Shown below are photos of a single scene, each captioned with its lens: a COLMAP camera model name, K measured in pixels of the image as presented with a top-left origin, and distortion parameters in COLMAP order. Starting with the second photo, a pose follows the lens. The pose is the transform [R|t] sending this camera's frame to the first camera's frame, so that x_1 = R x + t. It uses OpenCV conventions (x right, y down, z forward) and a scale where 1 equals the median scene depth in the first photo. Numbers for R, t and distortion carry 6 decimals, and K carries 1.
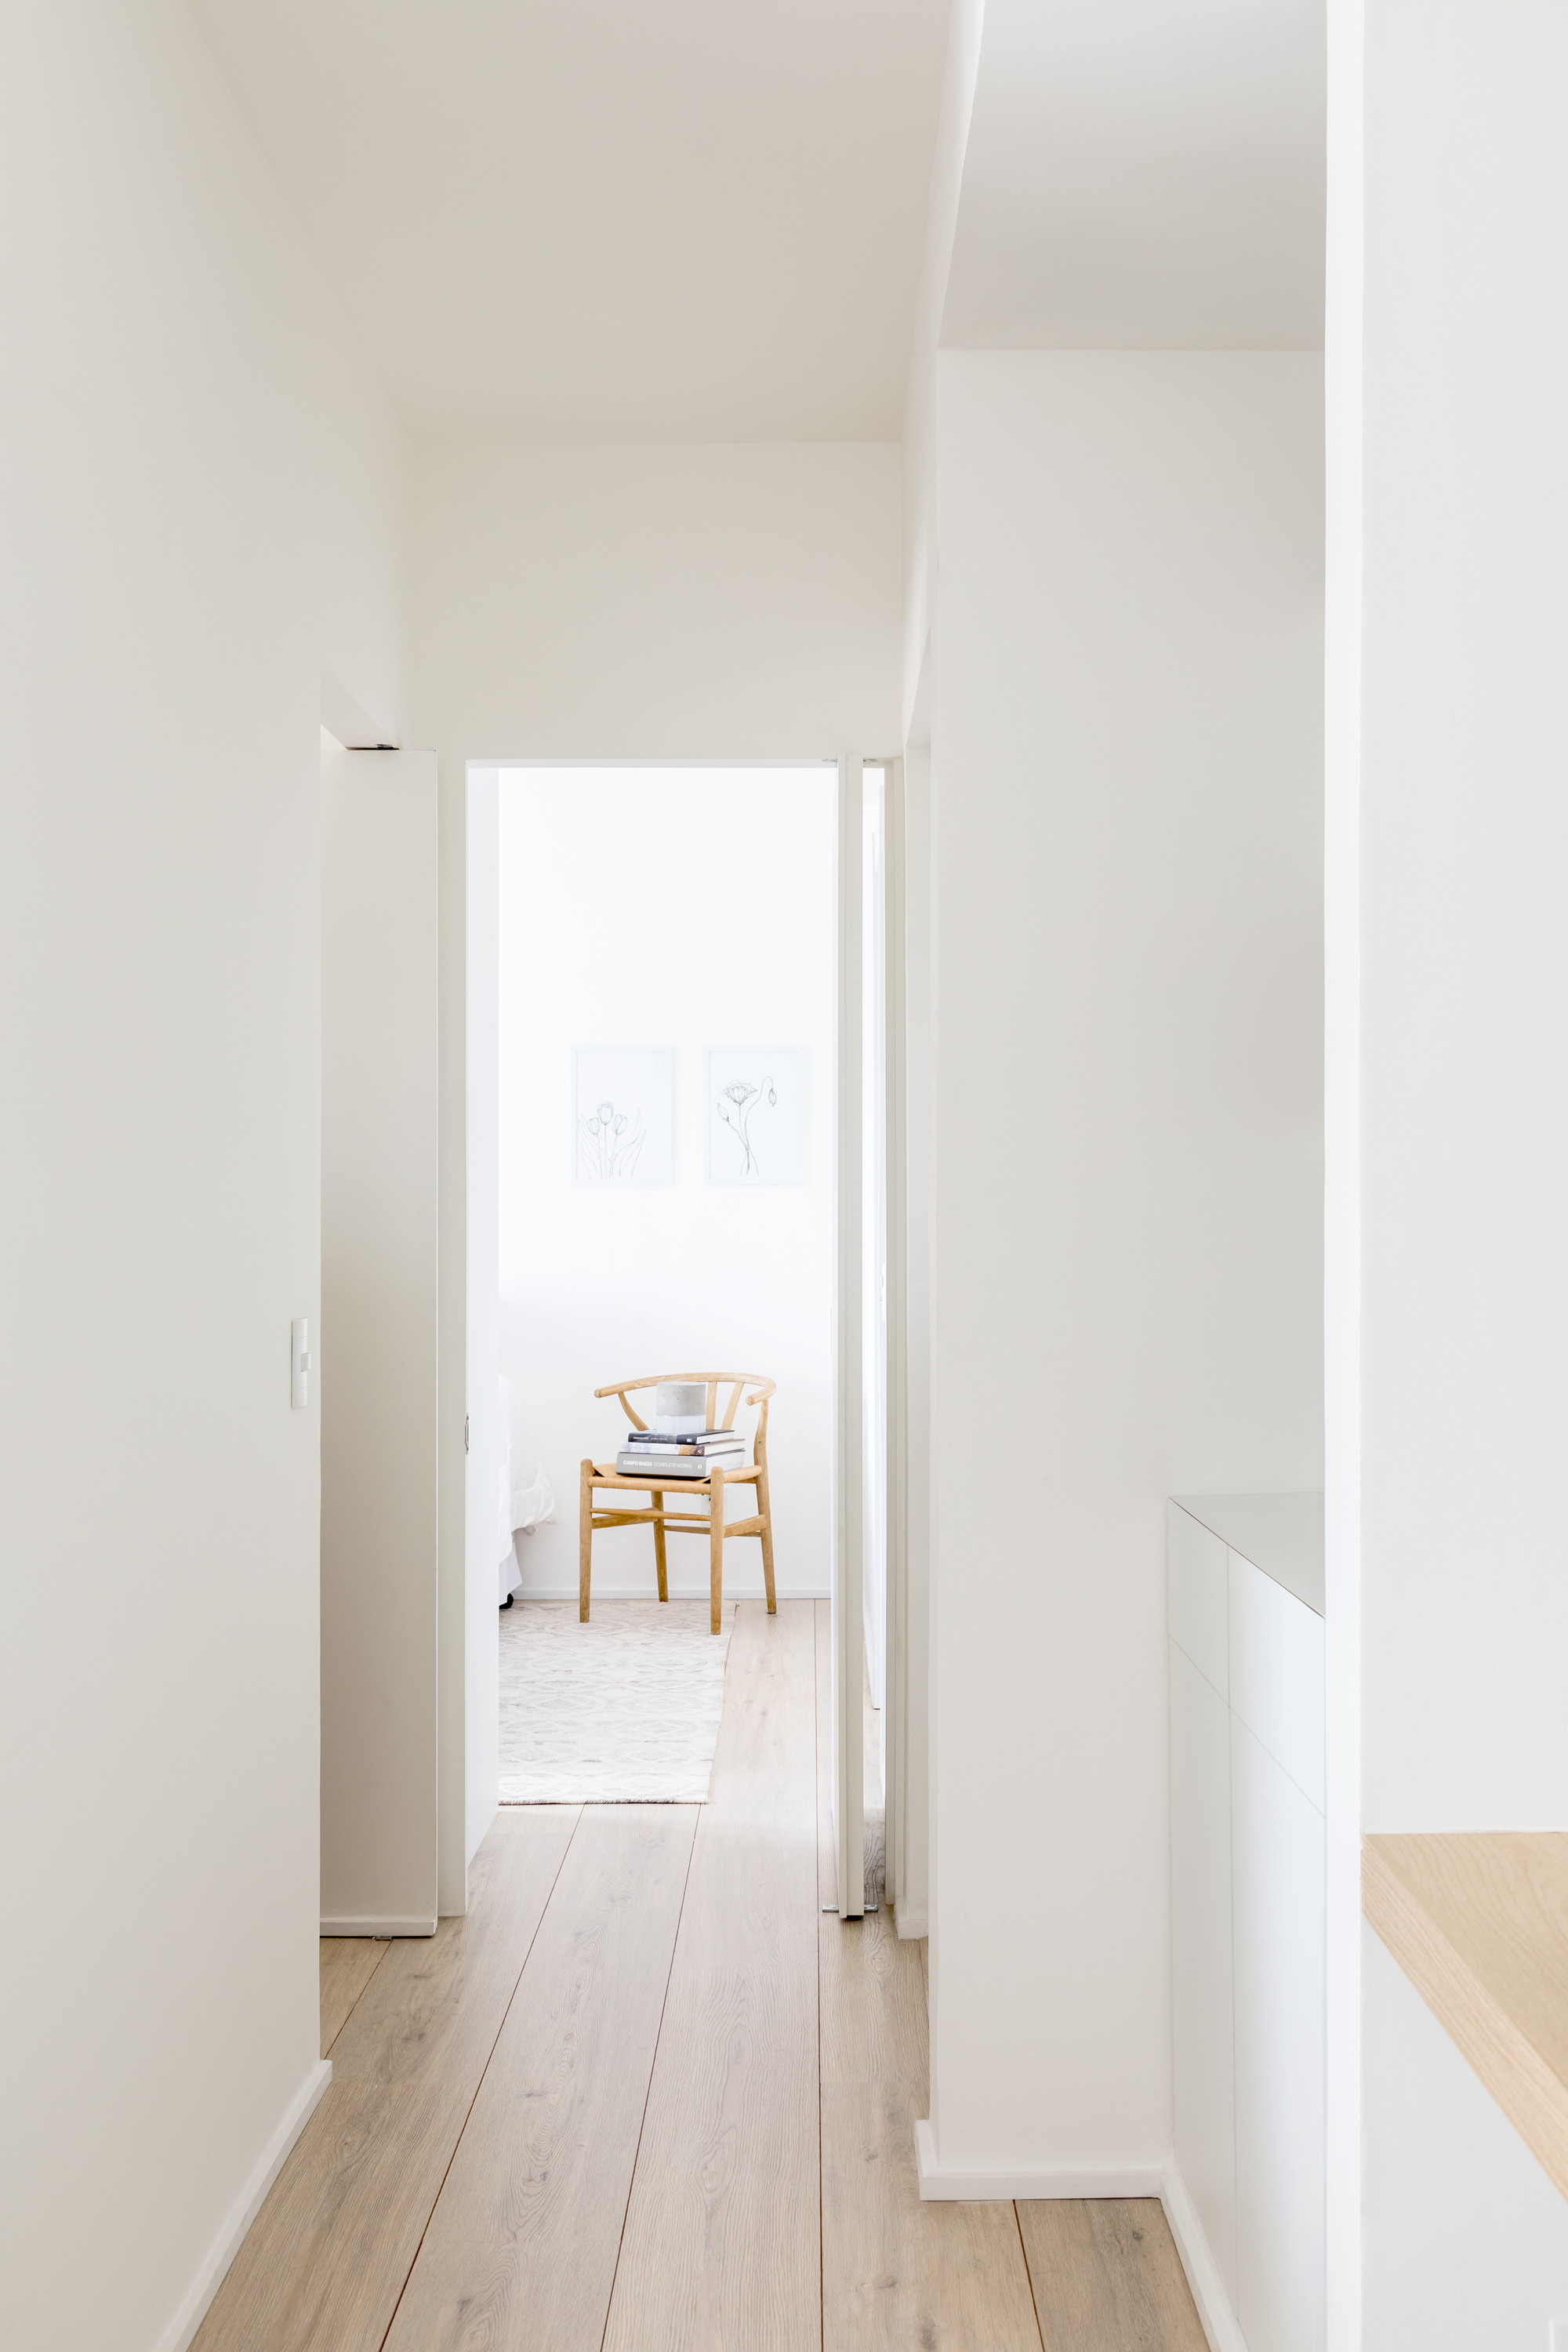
lens RADIAL K [[2327.5, 0, 790.3], [0, 2327.5, 1168.5], [0, 0, 1]] dist [0.028272, 0.000000]
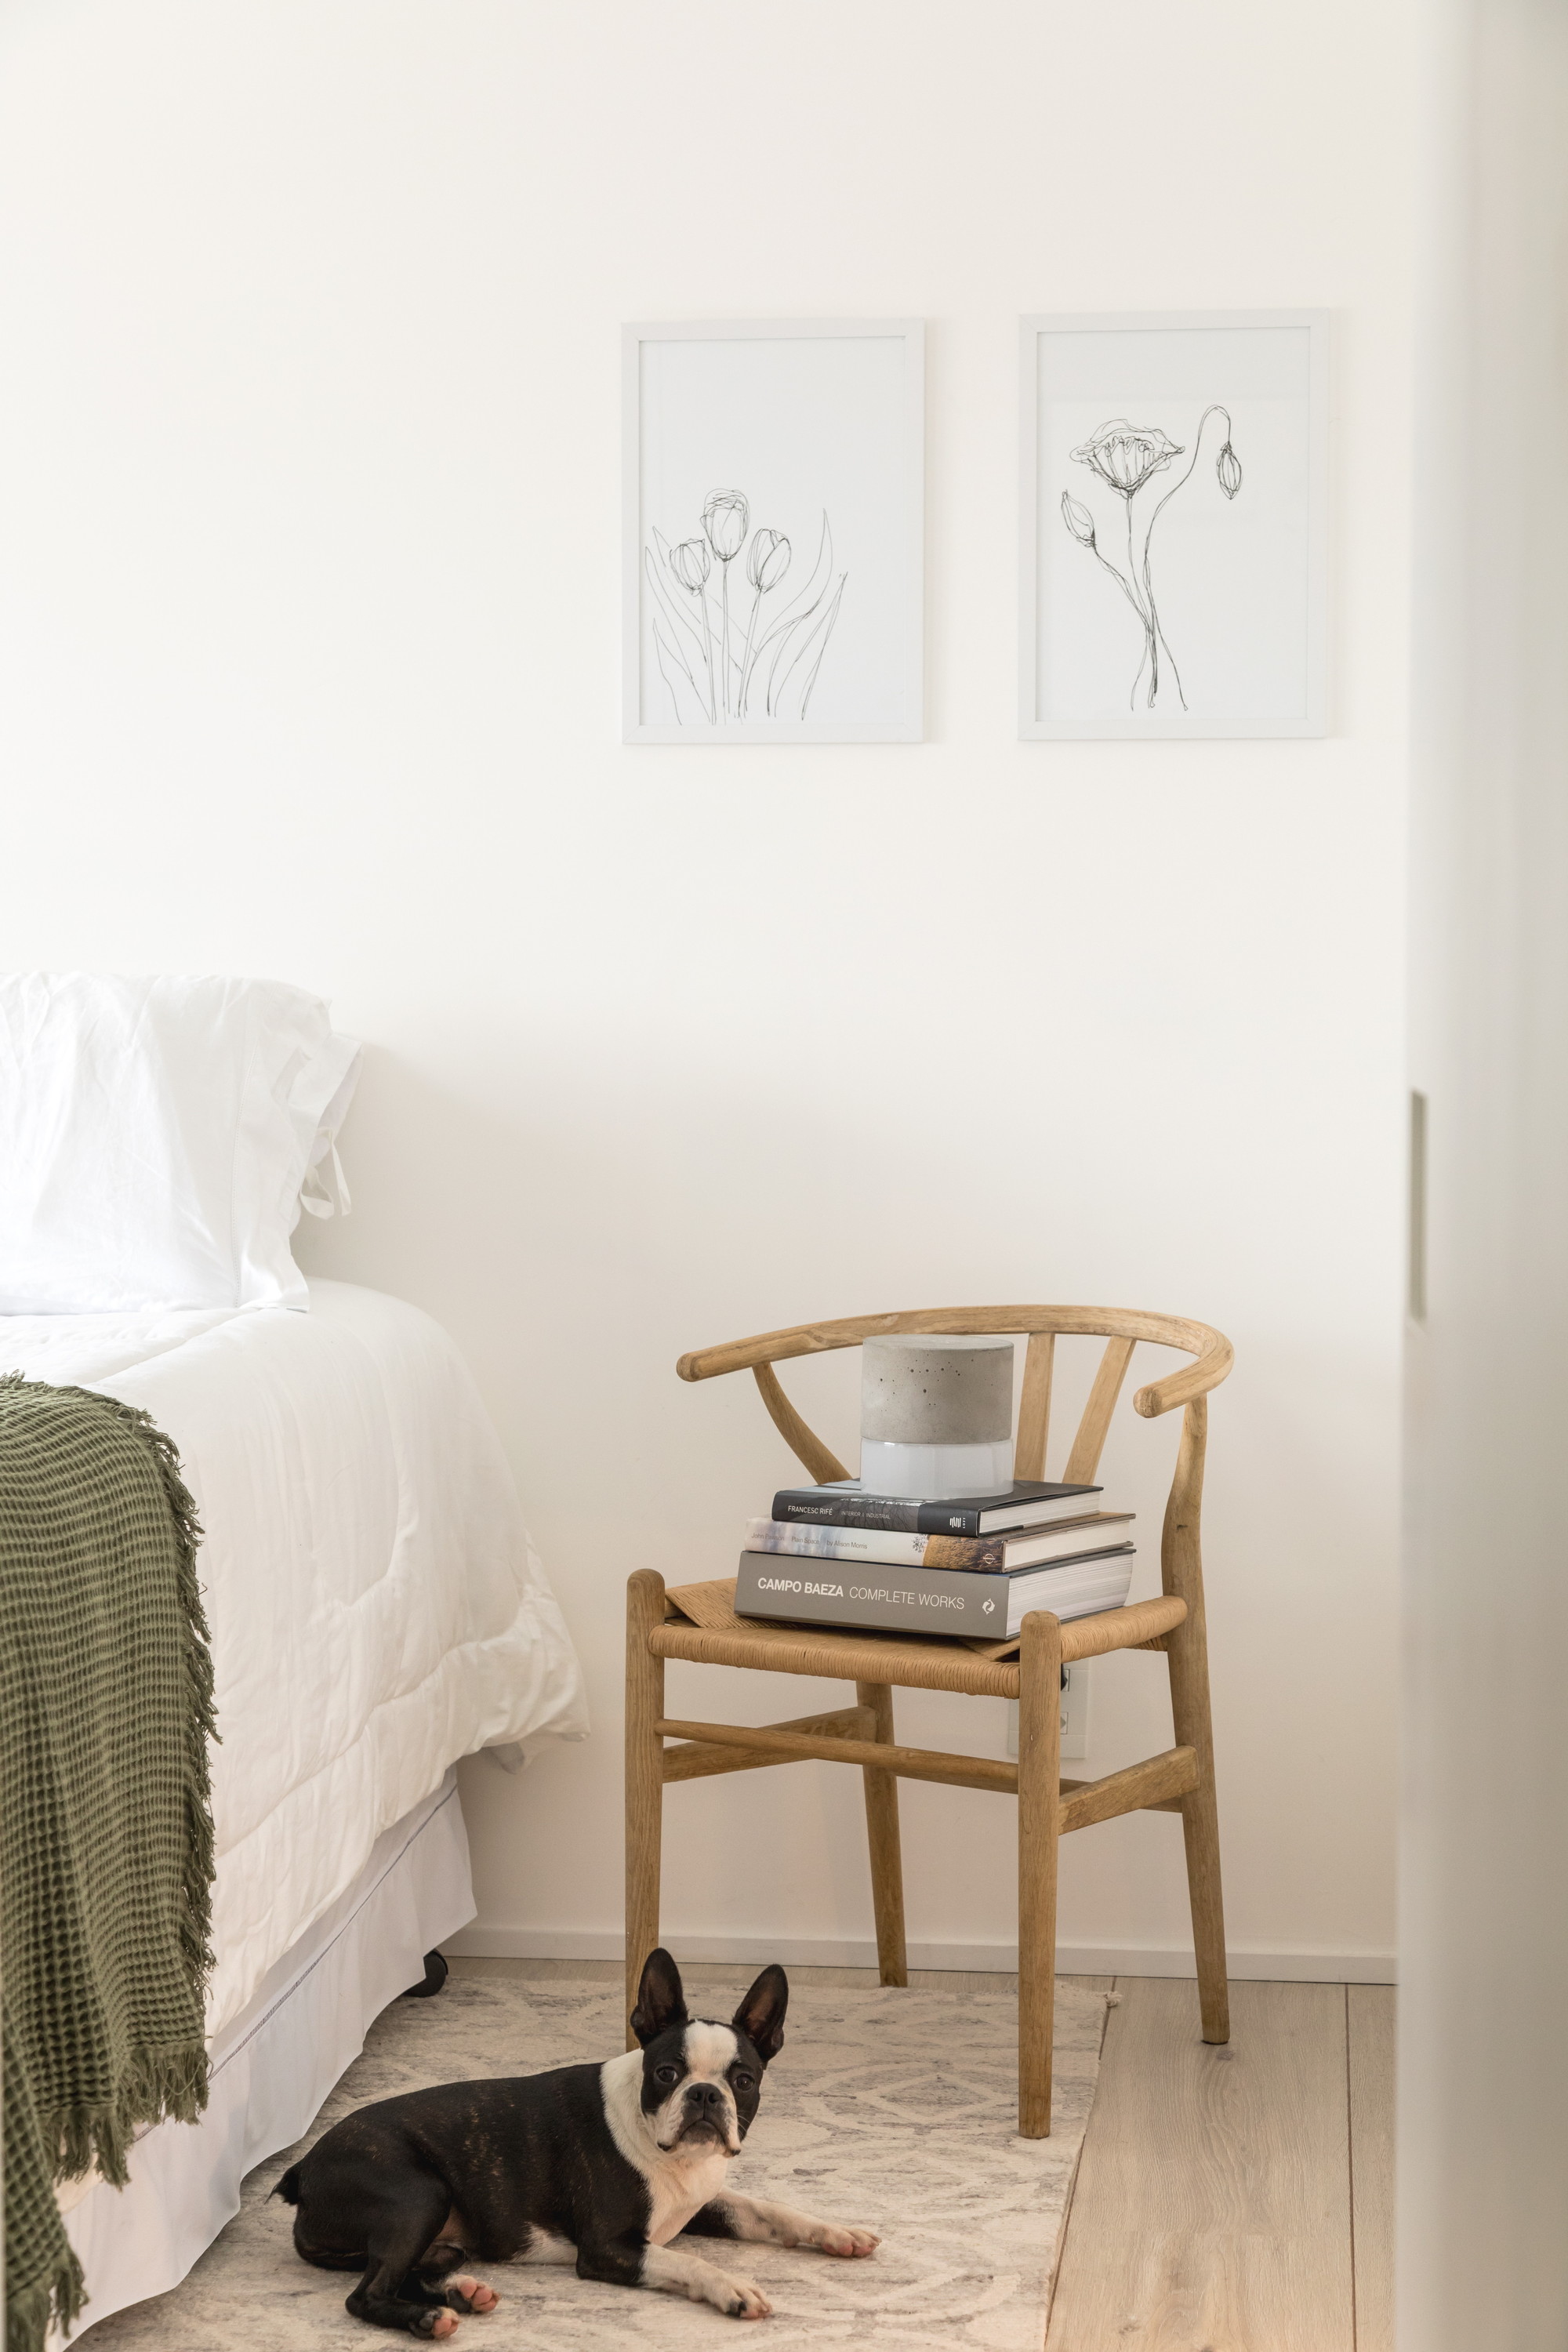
lens RADIAL K [[4240.3, 0, 779.0], [0, 4240.3, 1171.3], [0, 0, 1]] dist [-0.059949, 0.000000]
pose [[0.993296, 0.008346, -0.115300, -0.001252], [-0.000854, 0.997893, 0.064872, 0.030828], [0.115598, -0.064338, 0.991210, 0.416957]]
